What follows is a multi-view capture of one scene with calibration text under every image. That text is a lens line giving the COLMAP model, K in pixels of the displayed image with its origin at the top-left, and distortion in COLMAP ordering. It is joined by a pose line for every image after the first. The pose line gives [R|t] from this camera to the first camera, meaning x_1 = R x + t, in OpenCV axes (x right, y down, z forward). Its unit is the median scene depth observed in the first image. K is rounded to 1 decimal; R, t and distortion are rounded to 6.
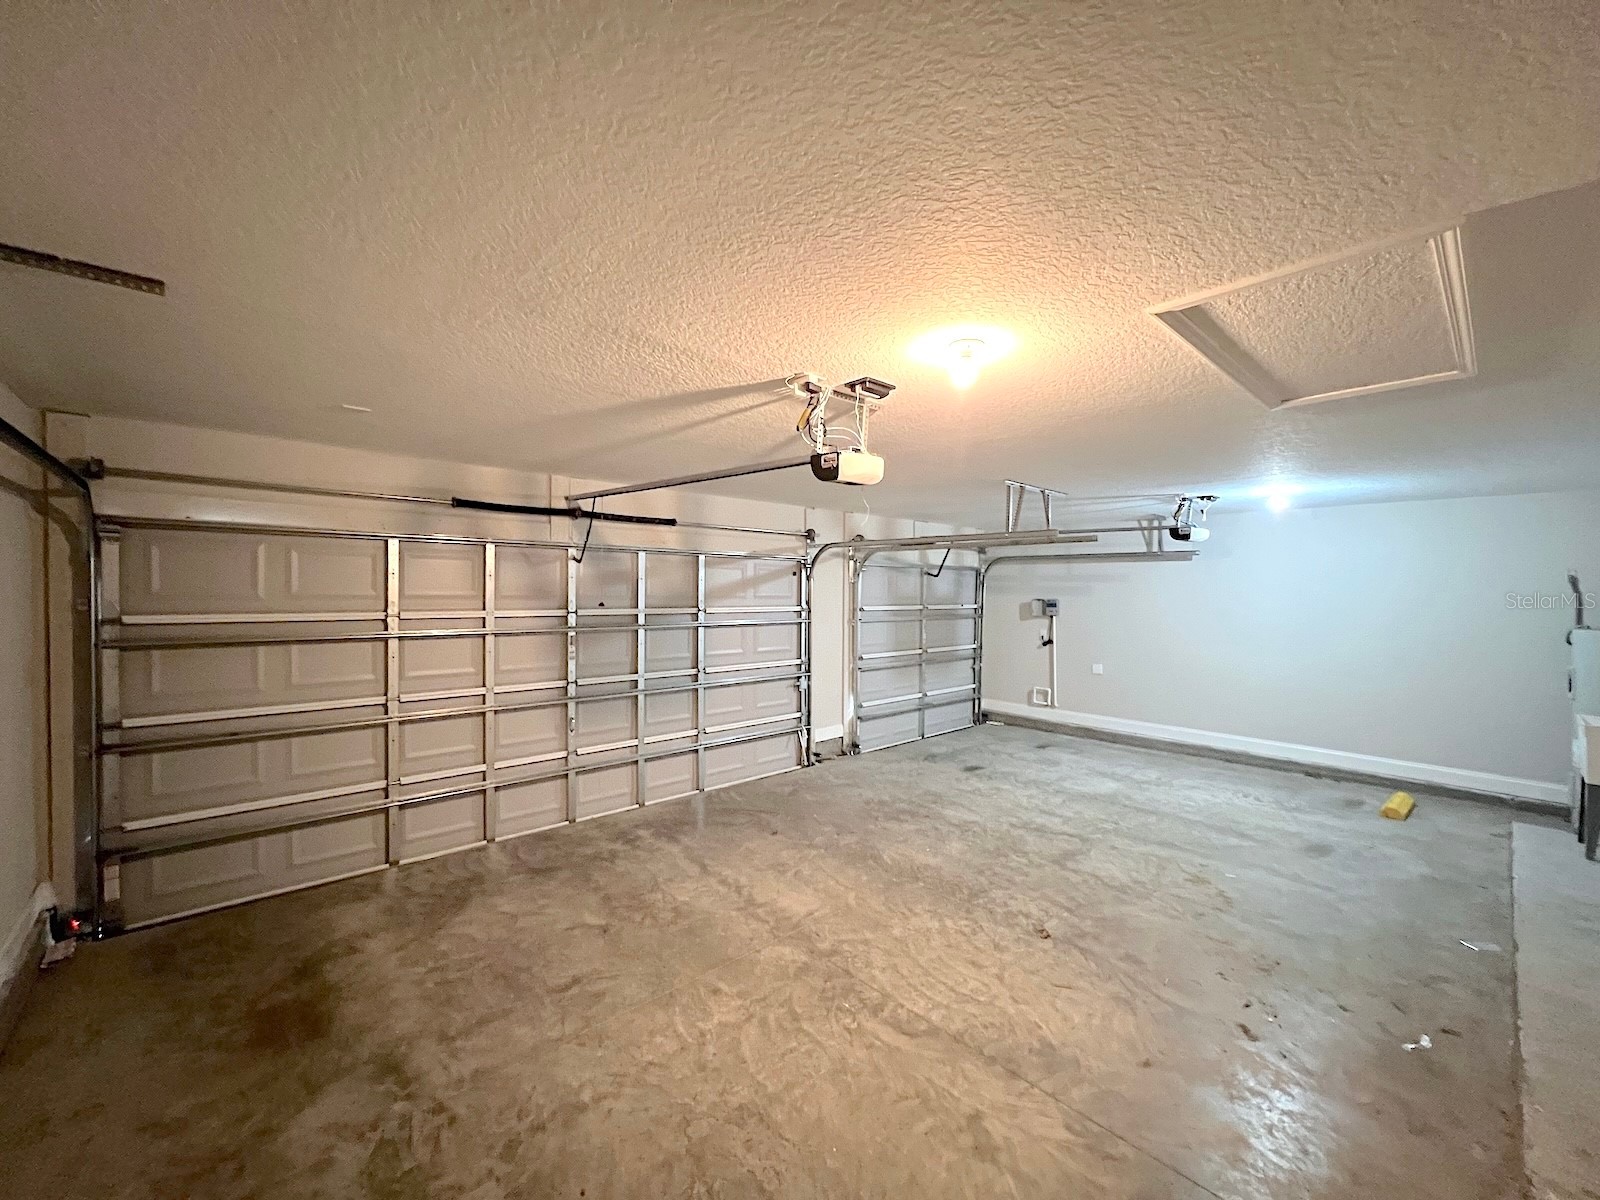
lens RADIAL K [[644.2, 0, 794.9], [0, 644.2, 594.8], [0, 0, 1]] dist [-0.003374, 0.000345]
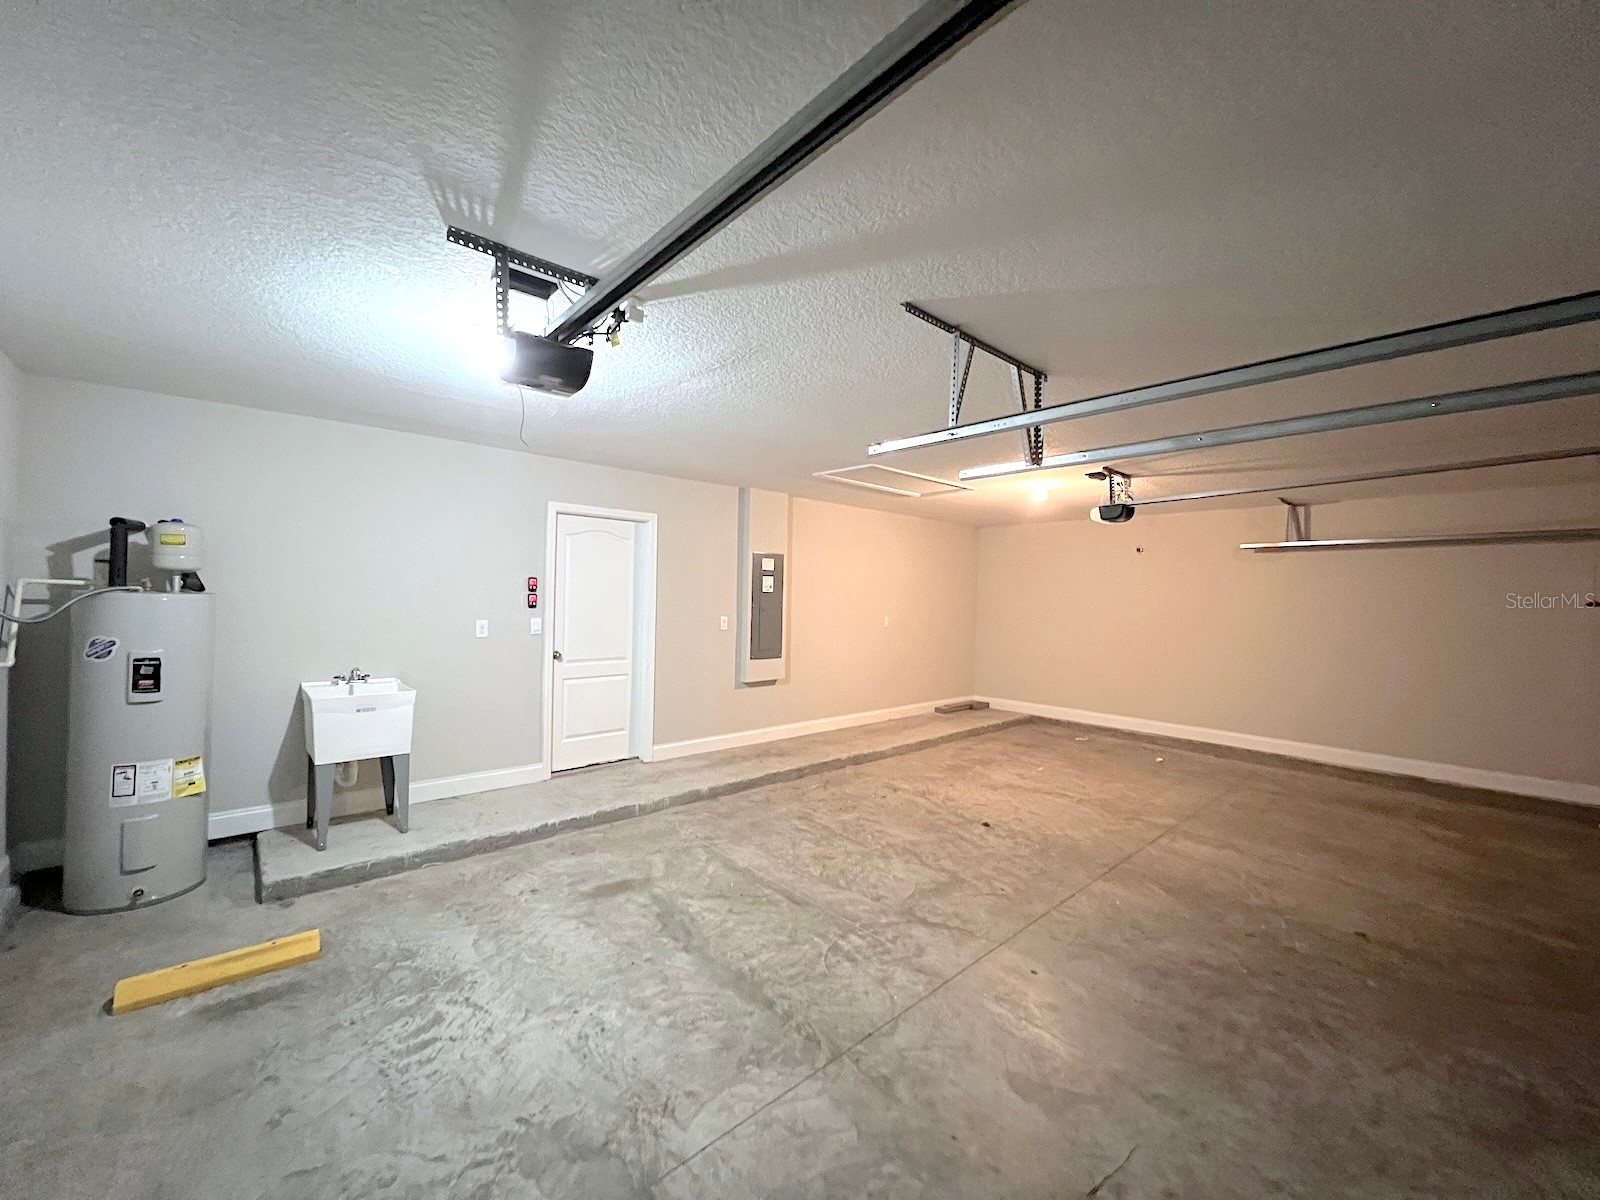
lens RADIAL K [[644.2, 0, 786.7], [0, 644.2, 600.4], [0, 0, 1]] dist [-0.003374, 0.000345]
pose [[-0.999469, -0.031059, 0.009884, 0.554896], [-0.030929, 0.999436, 0.013049, 0.027295], [-0.010284, 0.012737, -0.999866, 1.614431]]
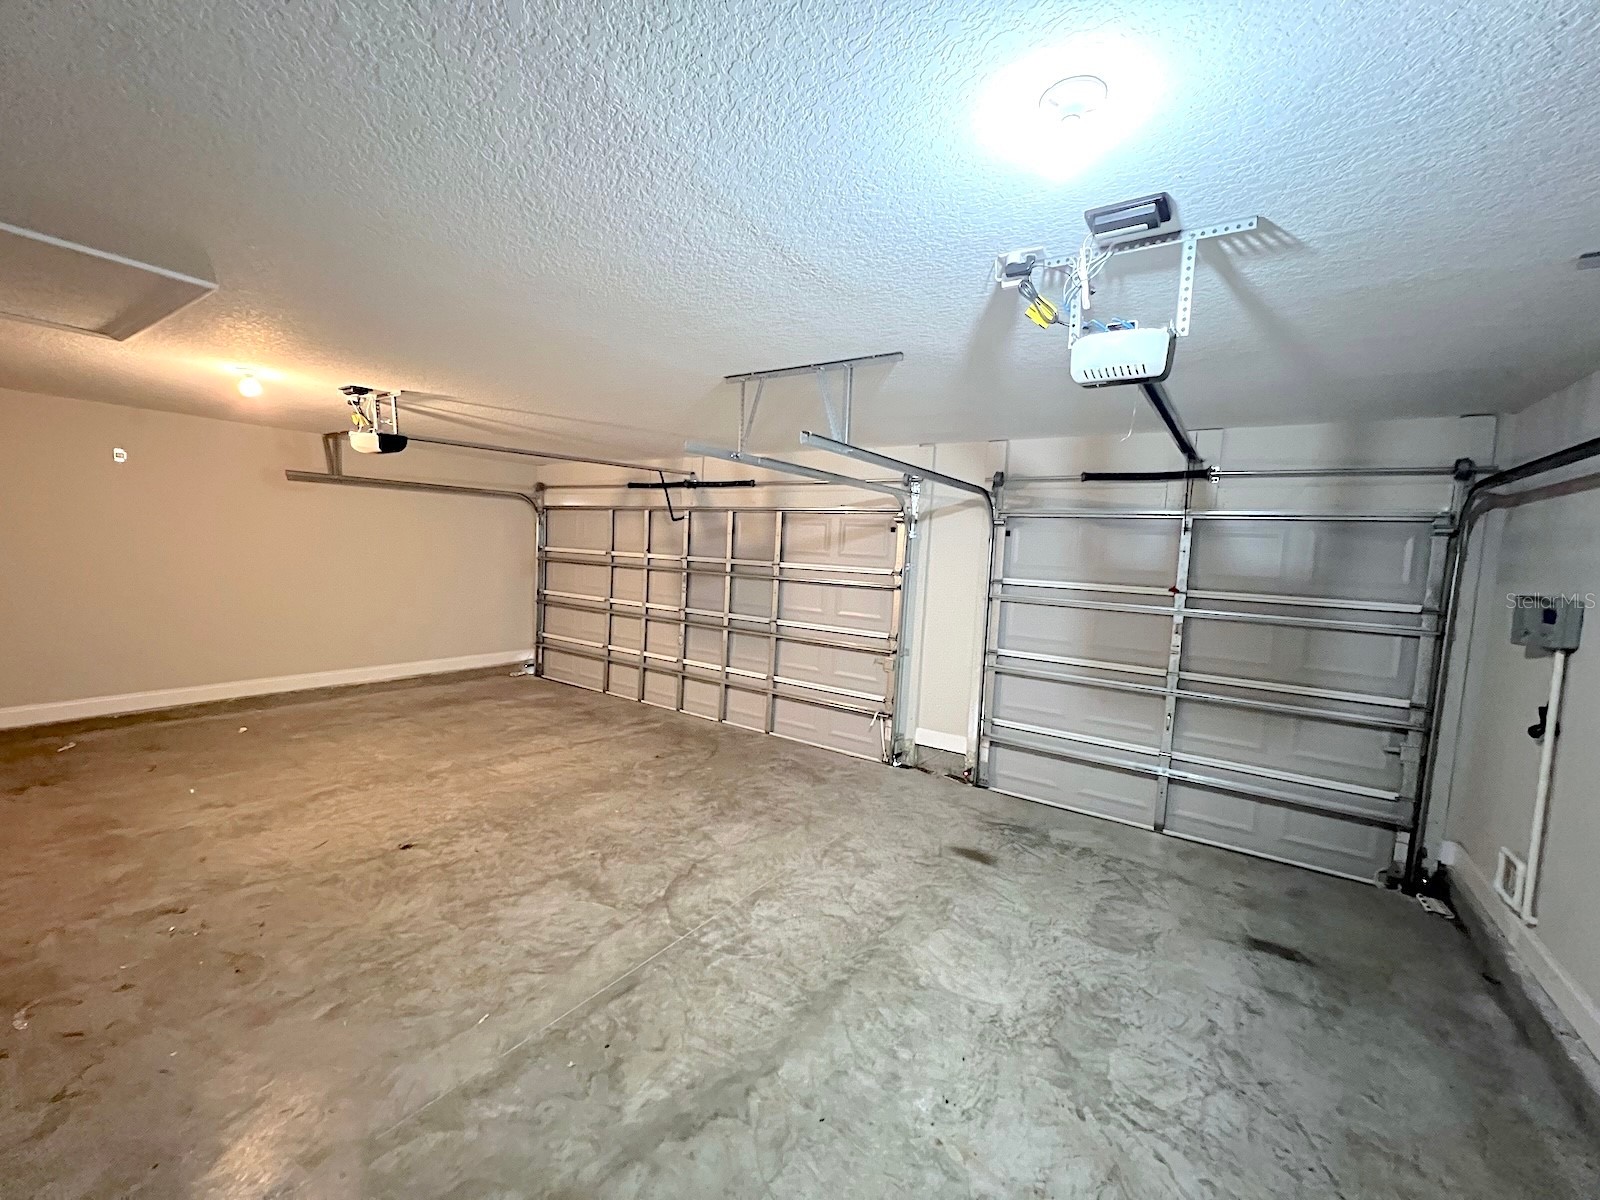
lens RADIAL K [[644.2, 0, 802.6], [0, 644.2, 601.8], [0, 0, 1]] dist [-0.003374, 0.000345]
pose [[0.239854, 0.086496, -0.966948, 1.050287], [-0.051268, 0.995762, 0.076356, 0.002668], [0.969454, 0.031259, 0.243271, 0.927517]]
